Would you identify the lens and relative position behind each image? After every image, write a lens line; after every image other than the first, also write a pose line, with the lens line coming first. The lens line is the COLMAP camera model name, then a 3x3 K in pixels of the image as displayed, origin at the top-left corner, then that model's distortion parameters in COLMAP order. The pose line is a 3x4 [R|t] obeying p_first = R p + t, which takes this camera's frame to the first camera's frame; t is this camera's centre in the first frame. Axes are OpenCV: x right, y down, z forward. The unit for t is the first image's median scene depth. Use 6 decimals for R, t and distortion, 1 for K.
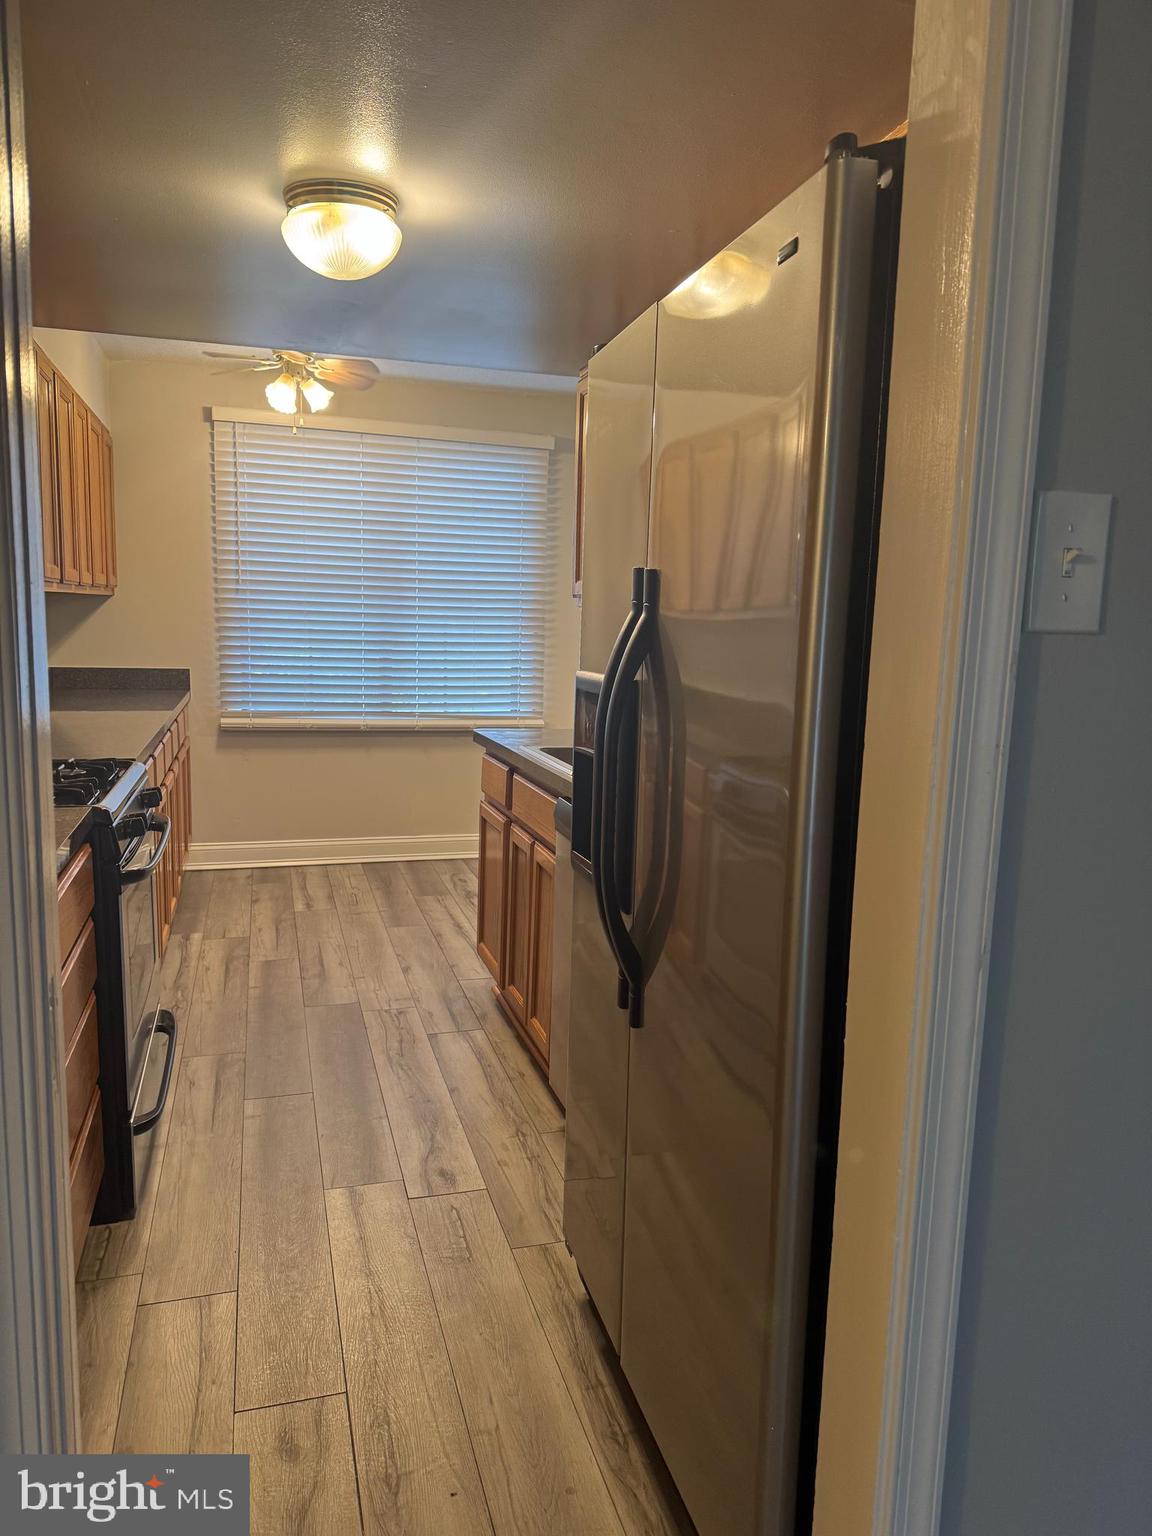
lens RADIAL K [[1063.3, 0, 576.0], [0, 1063.3, 768.0], [0, 0, 1]] dist [-0.003571, -0.002892]
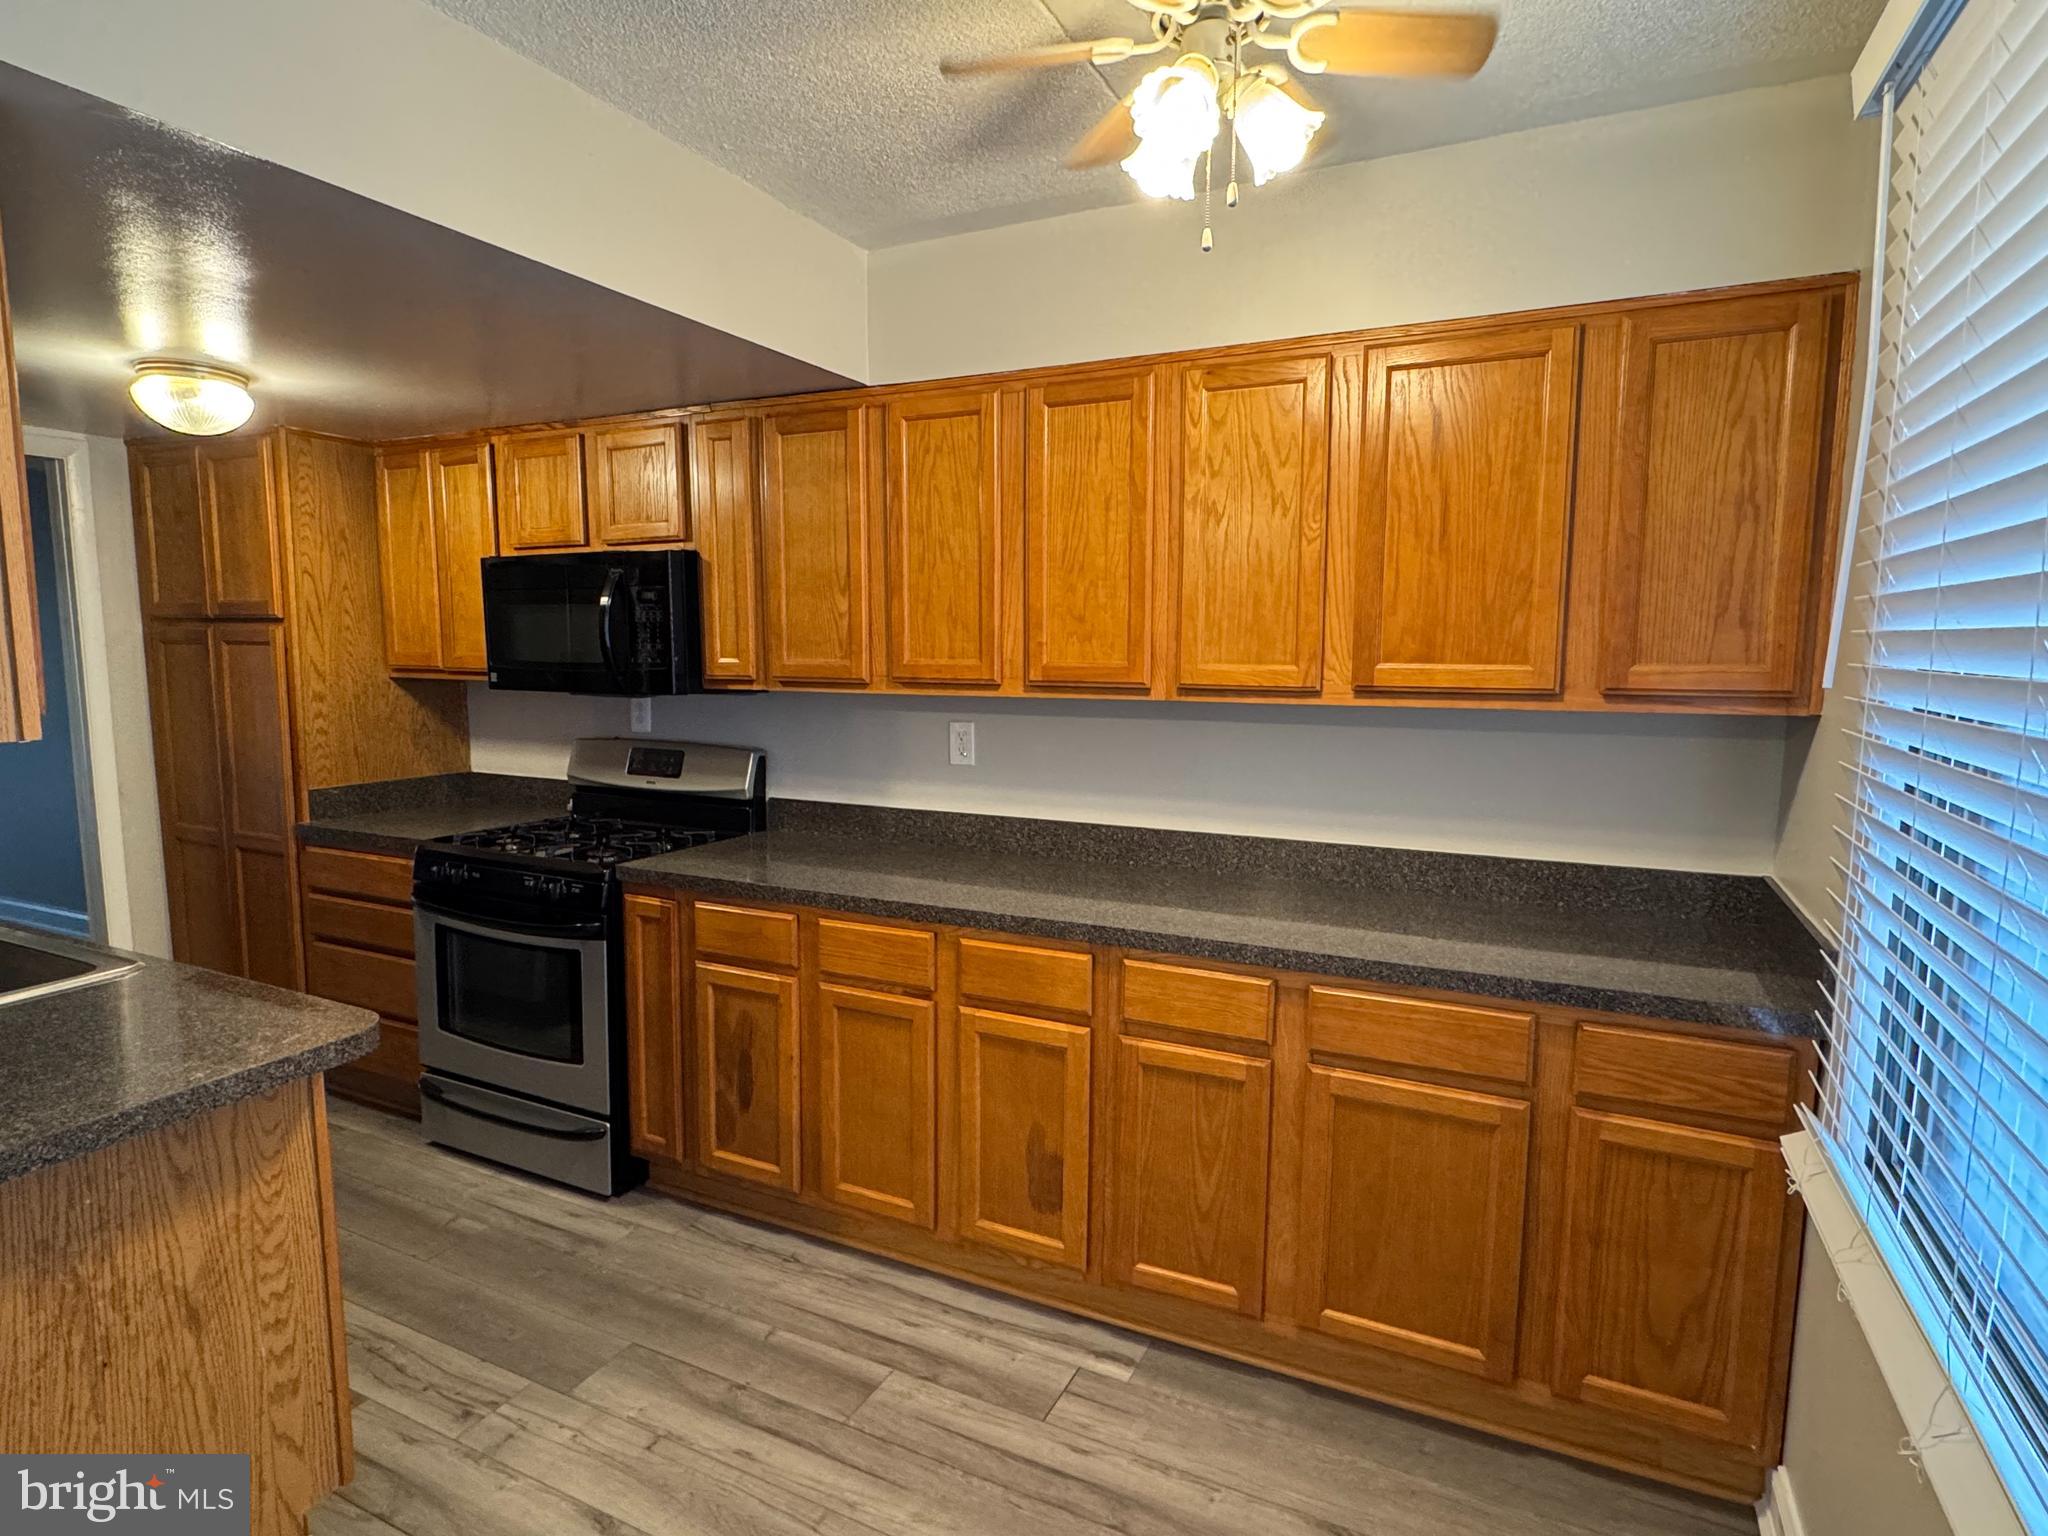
lens RADIAL K [[1101.4, 0, 1024.0], [0, 1101.4, 768.0], [0, 0, 1]] dist [-0.000438, 0.000730]
pose [[-0.665893, 0.058267, -0.743769, 0.066758], [-0.130481, 0.972484, 0.193003, -0.295950], [0.734549, 0.225567, -0.639967, 1.661051]]
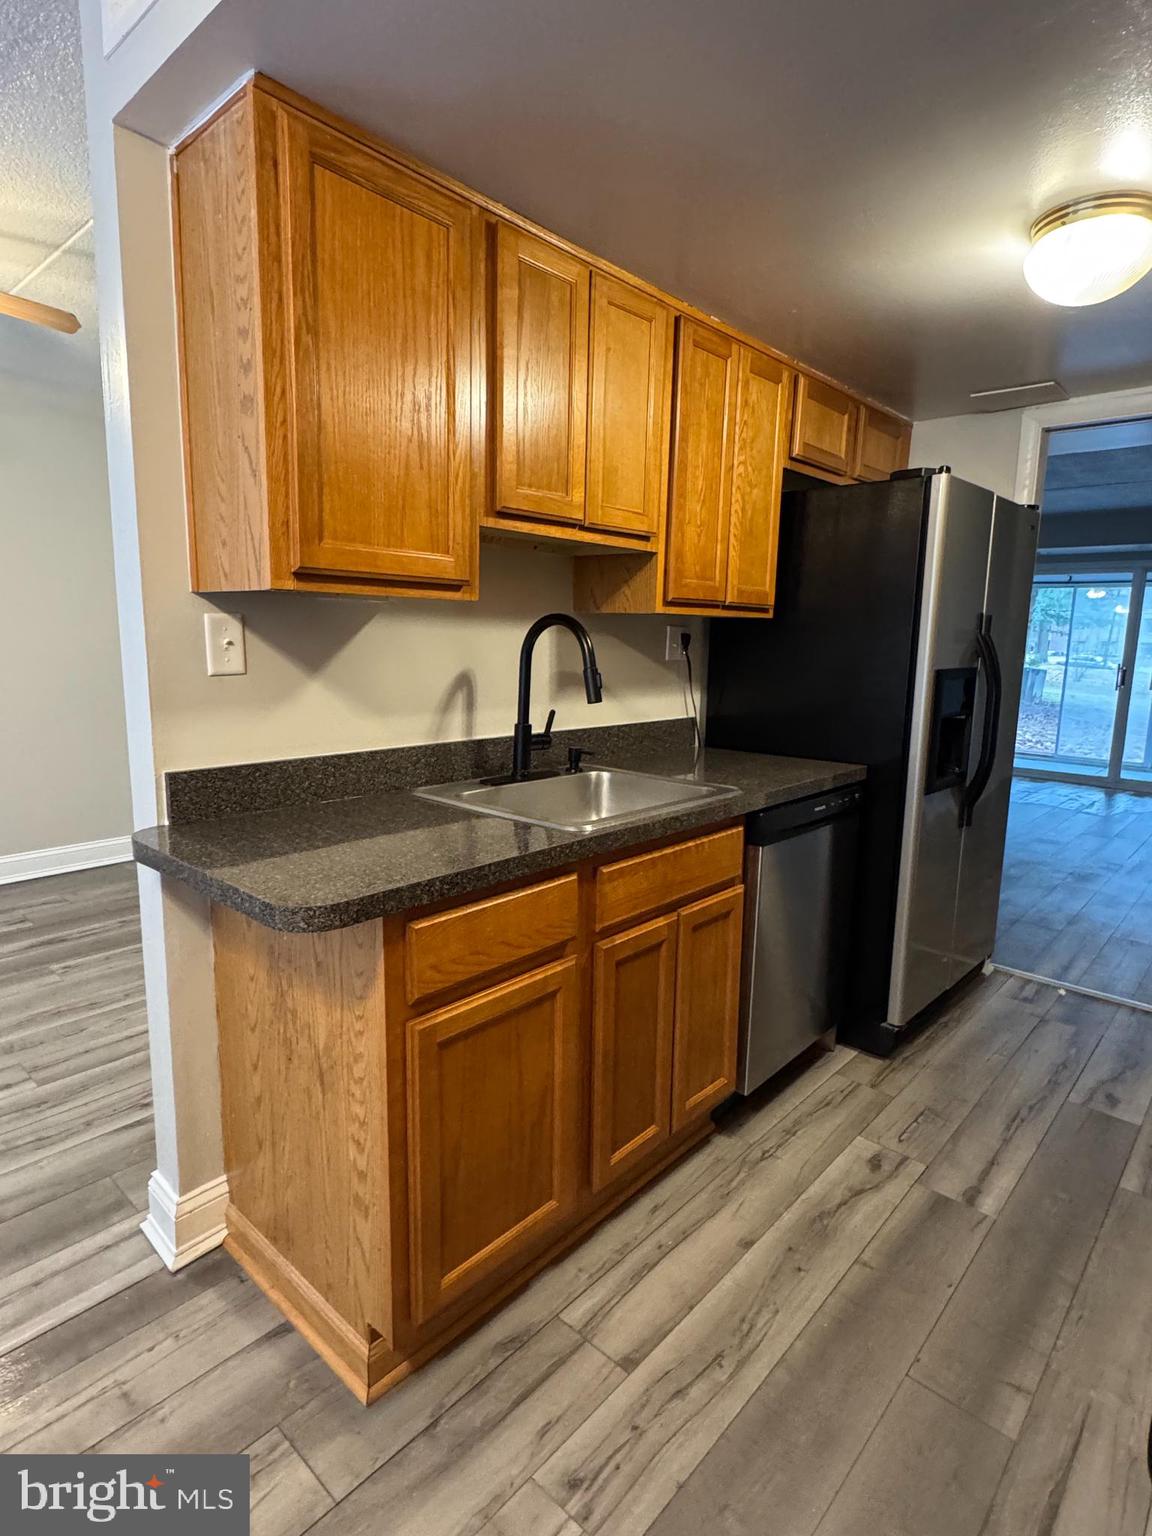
lens RADIAL K [[826.0, 0, 576.0], [0, 826.0, 768.0], [0, 0, 1]] dist [-0.000438, 0.000730]
pose [[-0.520891, -0.179377, 0.834564, -0.446942], [0.085132, 0.961882, 0.259876, -0.182595], [-0.849368, 0.206415, -0.485765, 1.202012]]
